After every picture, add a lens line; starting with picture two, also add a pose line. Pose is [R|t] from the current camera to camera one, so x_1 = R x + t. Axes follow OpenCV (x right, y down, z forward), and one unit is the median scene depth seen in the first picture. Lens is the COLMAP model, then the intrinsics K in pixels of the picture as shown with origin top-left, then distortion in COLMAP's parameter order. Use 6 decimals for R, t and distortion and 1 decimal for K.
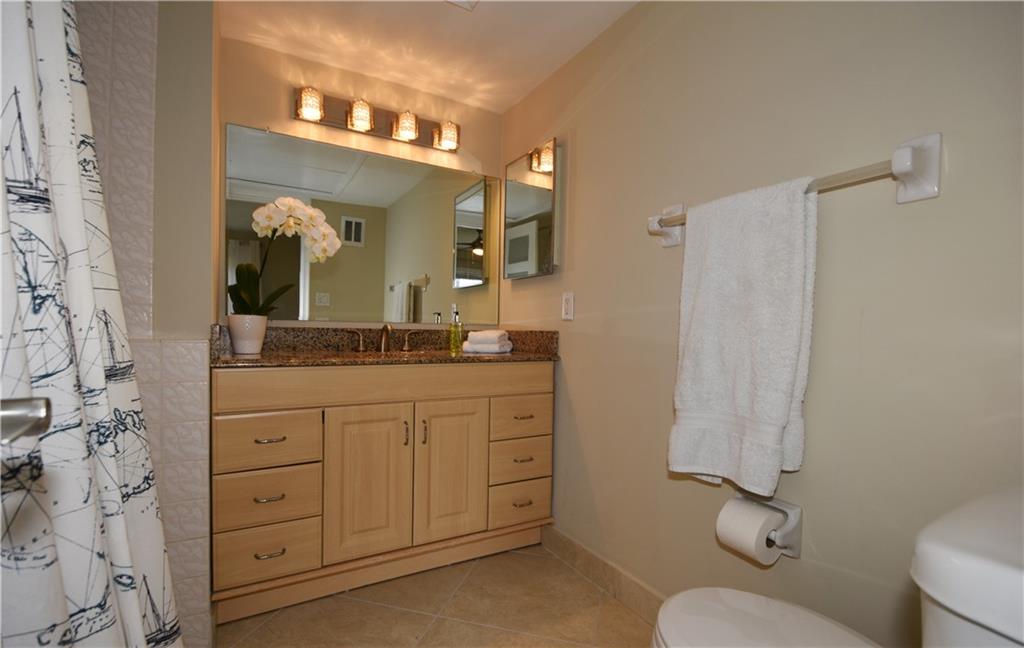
lens RADIAL K [[470.3, 0, 512.0], [0, 470.3, 324.0], [0, 0, 1]] dist [0.001114, 0.000211]
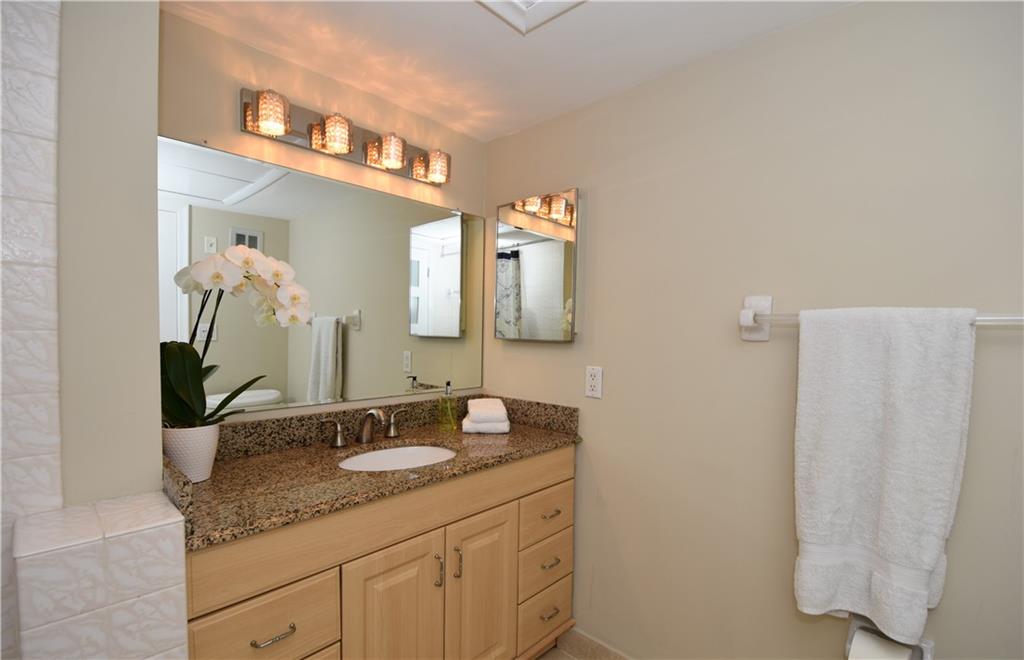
lens RADIAL K [[465.0, 0, 512.0], [0, 465.0, 330.0], [0, 0, 1]] dist [0.002246, 0.000011]
pose [[0.958650, -0.004348, 0.284553, -0.268442], [-0.001138, 0.999817, 0.019112, -0.146701], [-0.284584, -0.018645, 0.958470, 0.199011]]
